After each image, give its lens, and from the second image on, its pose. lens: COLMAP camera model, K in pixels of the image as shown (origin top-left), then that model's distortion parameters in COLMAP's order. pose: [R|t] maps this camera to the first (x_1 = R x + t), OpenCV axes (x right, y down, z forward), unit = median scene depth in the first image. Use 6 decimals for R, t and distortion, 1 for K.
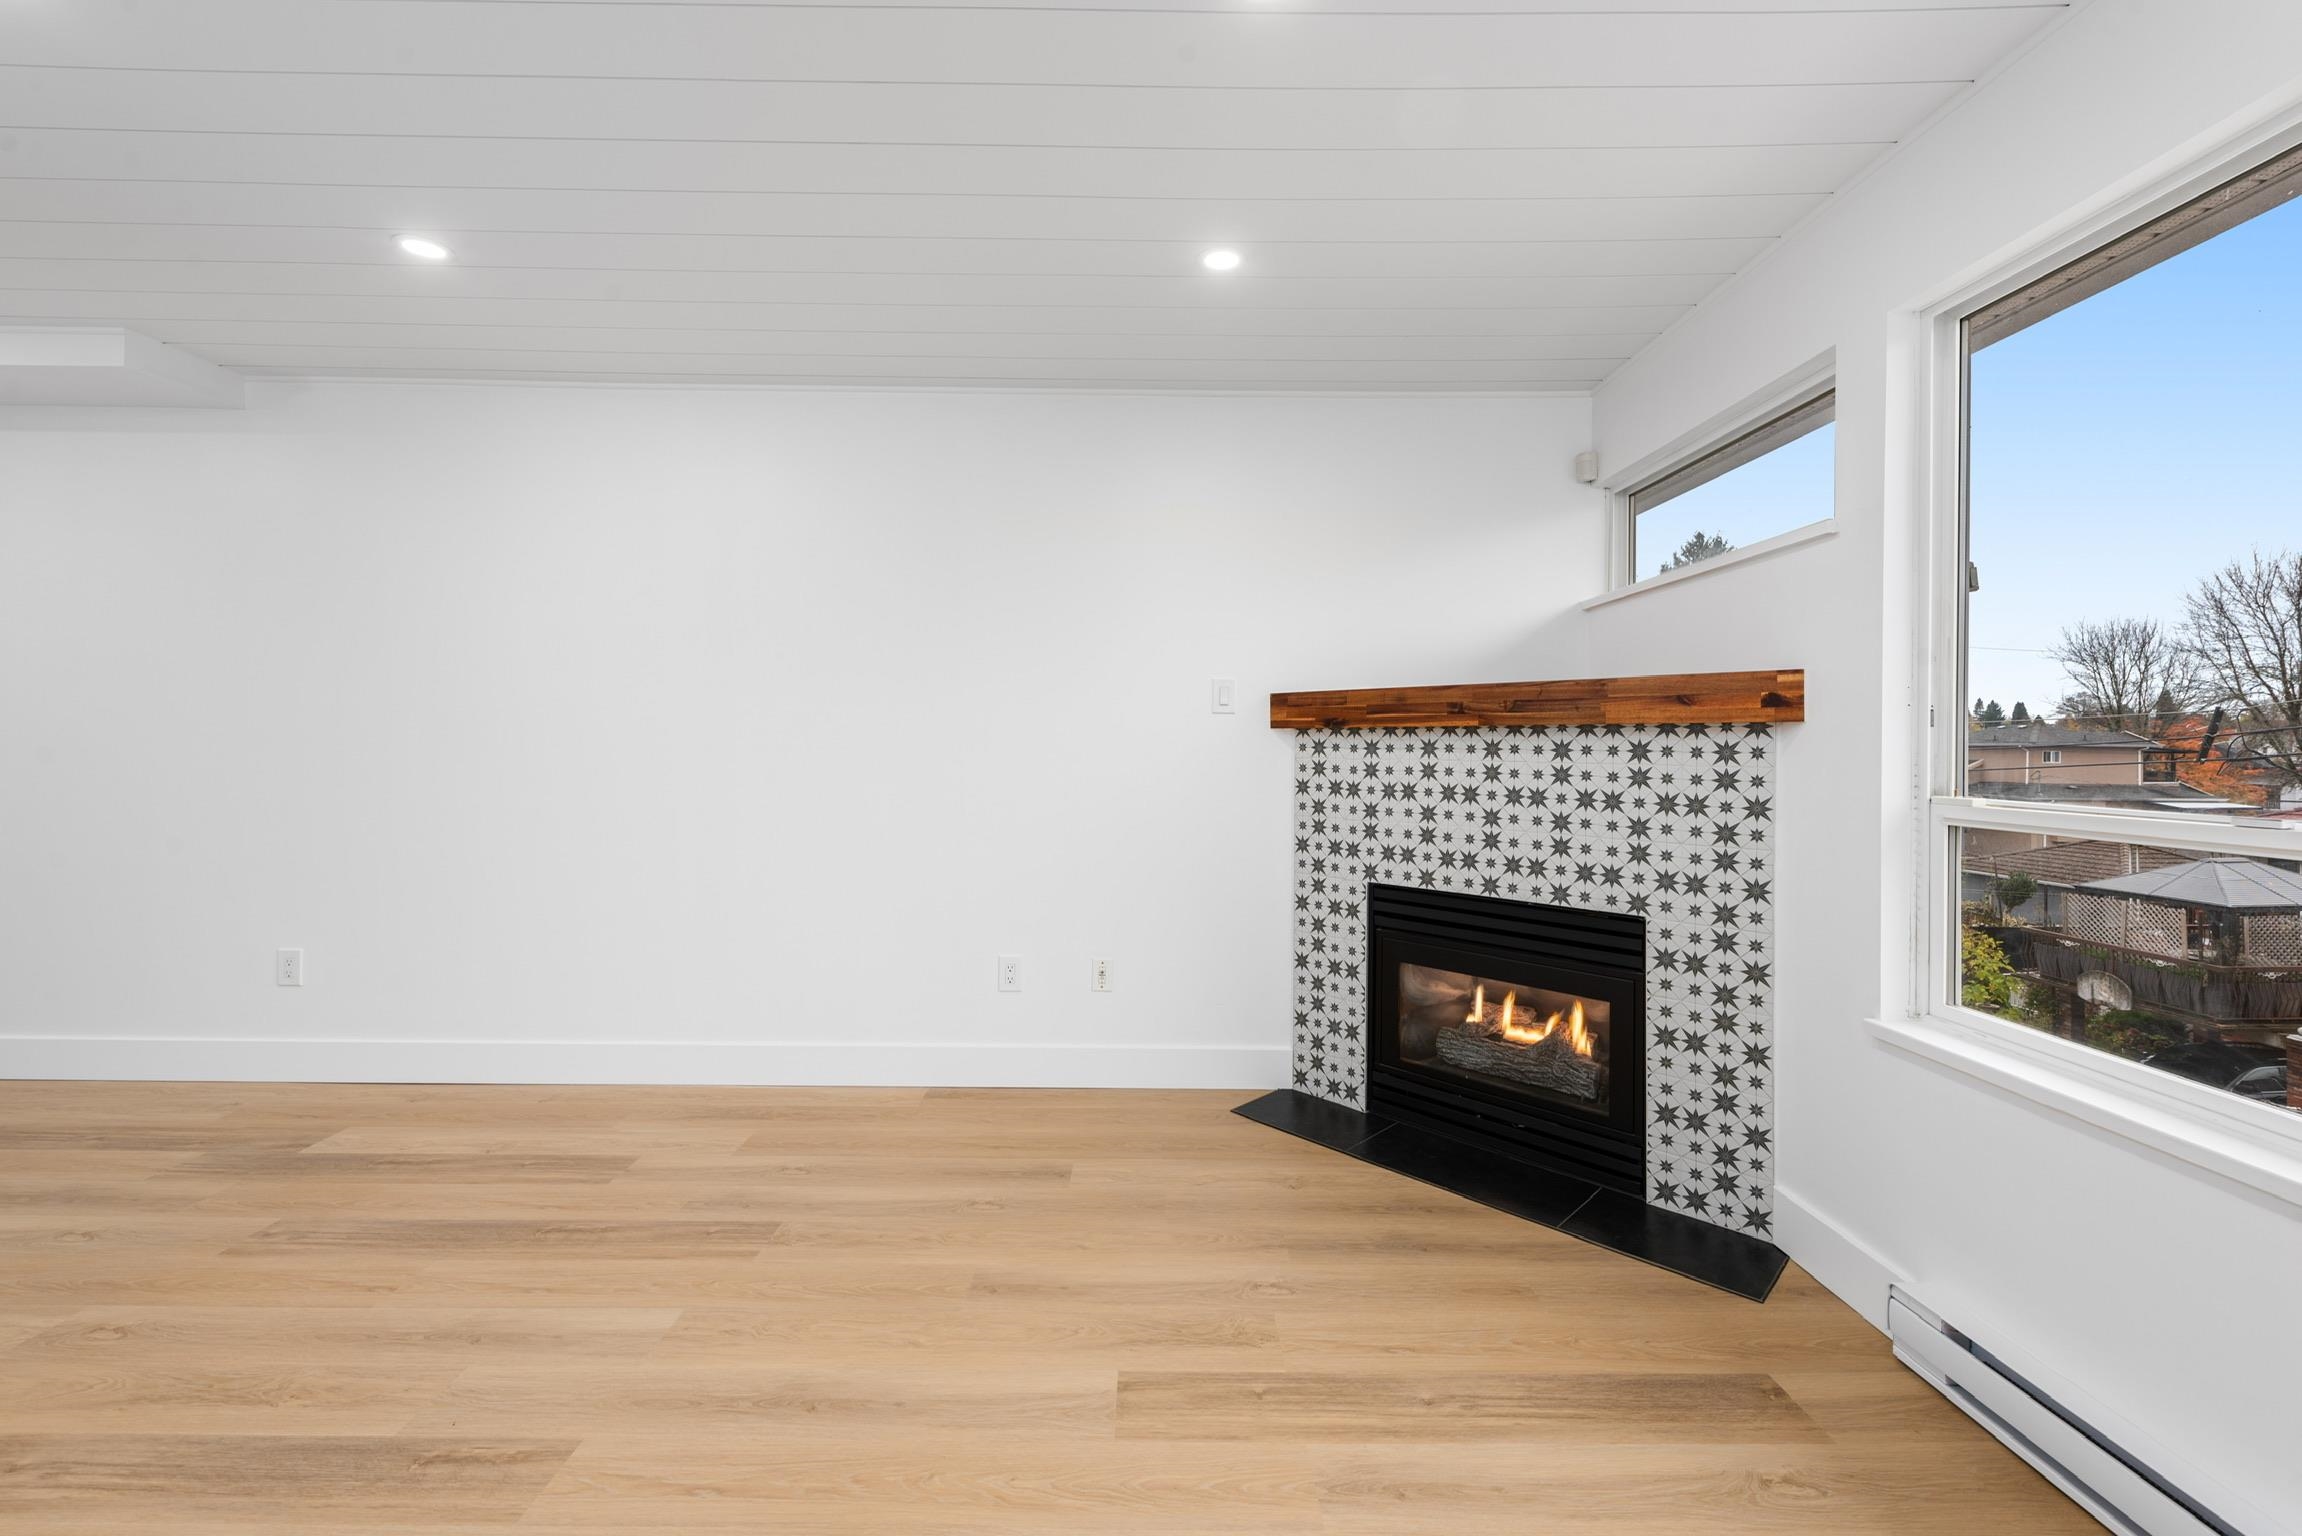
lens RADIAL K [[939.1, 0, 1165.9], [0, 939.1, 747.3], [0, 0, 1]] dist [0.015964, -0.000598]
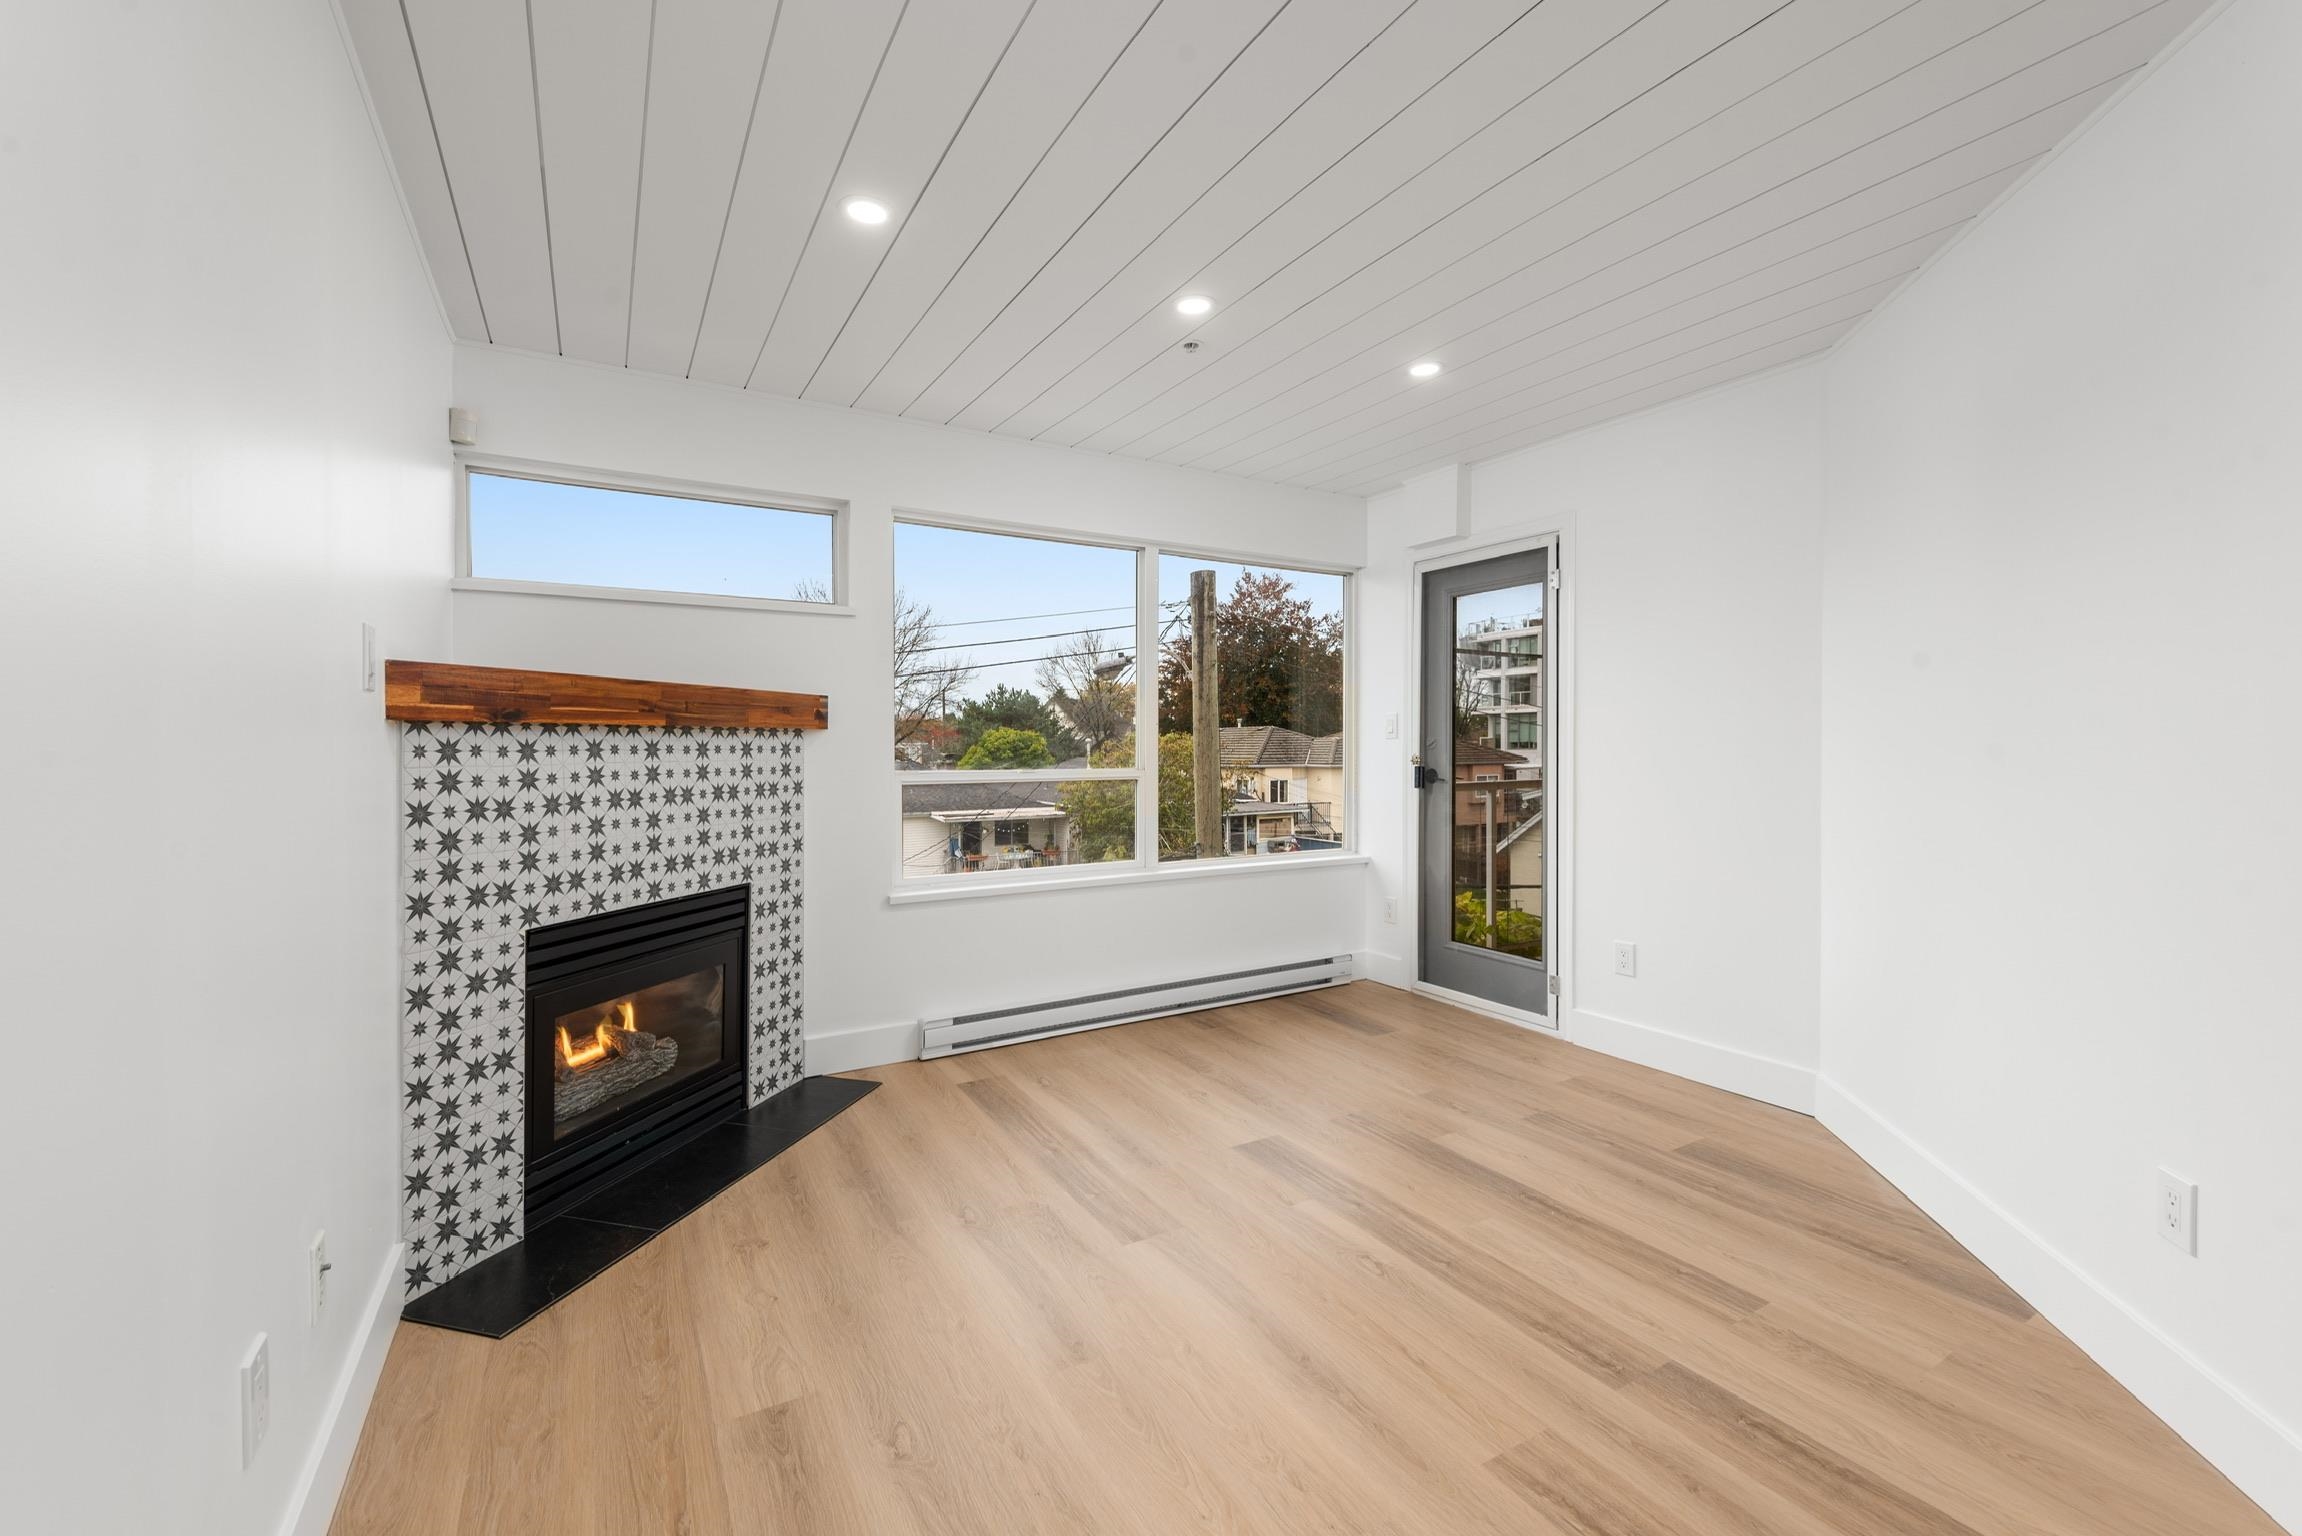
lens RADIAL K [[939.1, 0, 1134.7], [0, 939.1, 775.4], [0, 0, 1]] dist [0.015964, -0.000598]
pose [[-0.474848, -0.032189, 0.879479, -0.696736], [0.006276, 0.999182, 0.039959, -0.006881], [-0.880046, 0.024494, -0.474257, 0.960632]]
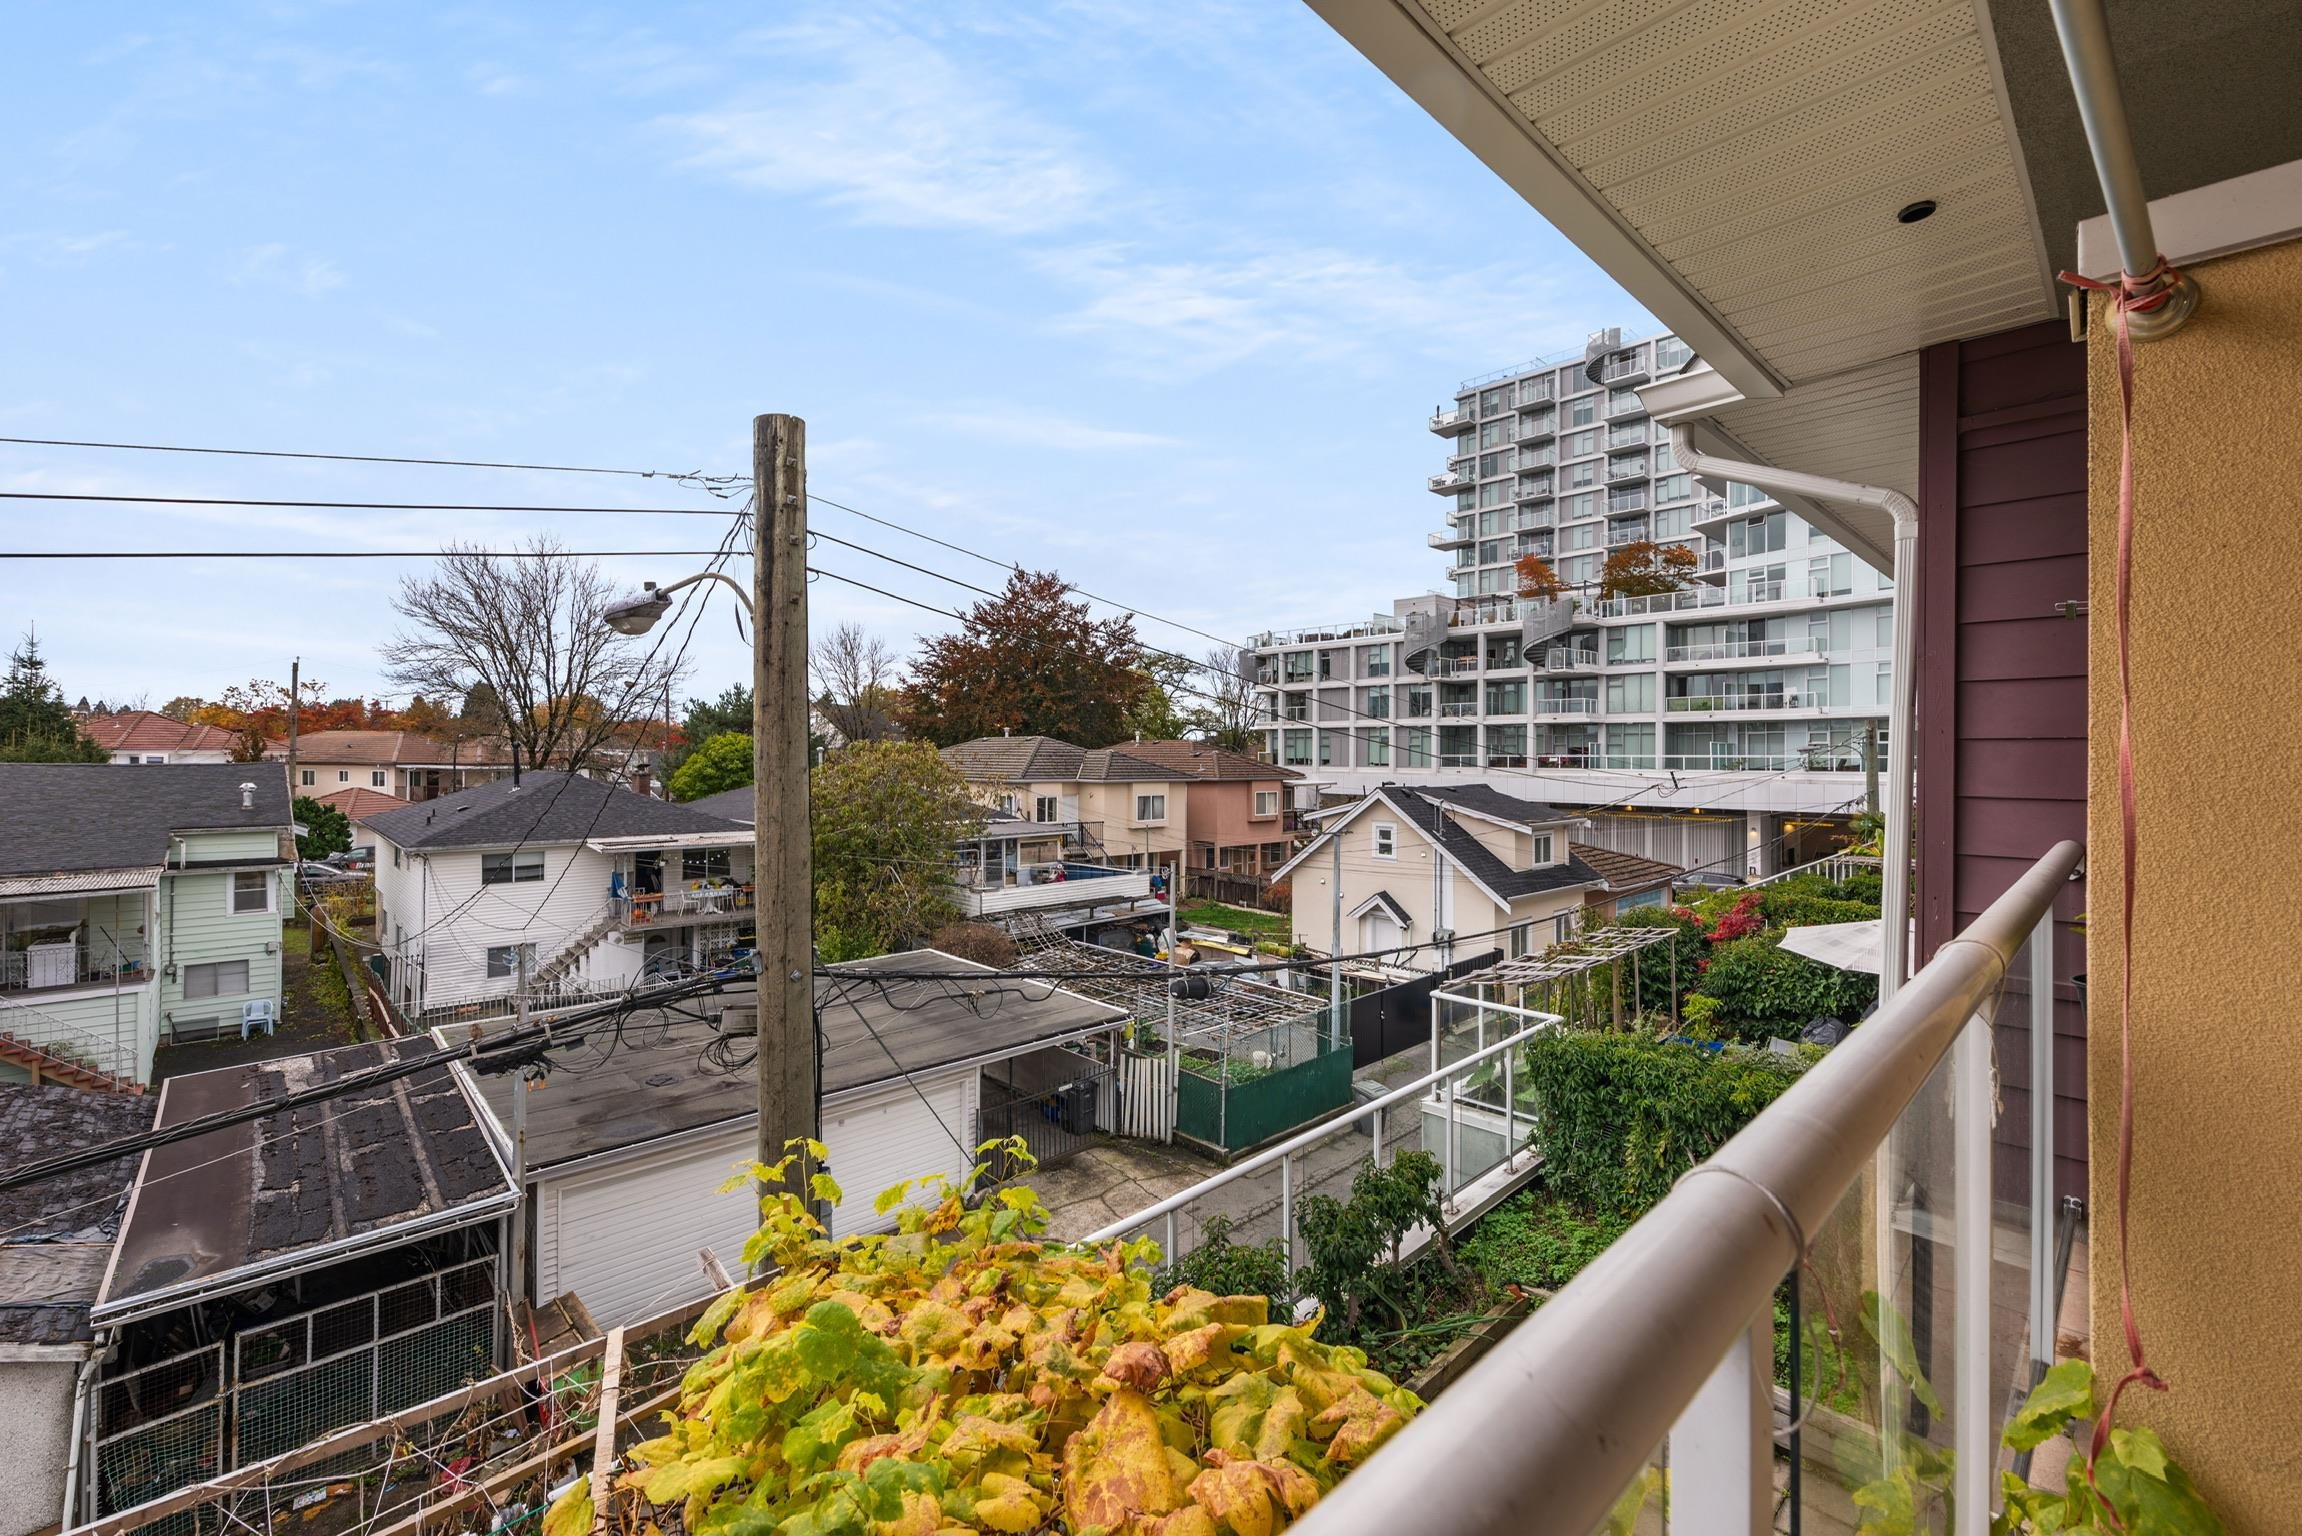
lens RADIAL K [[939.1, 0, 1152.1], [0, 939.1, 755.9], [0, 0, 1]] dist [0.015964, -0.000598]
pose [[-0.671979, -0.010505, 0.740495, -0.569593], [-0.008905, 0.999942, 0.006104, -0.005877], [-0.740516, -0.002492, -0.672034, 0.827191]]
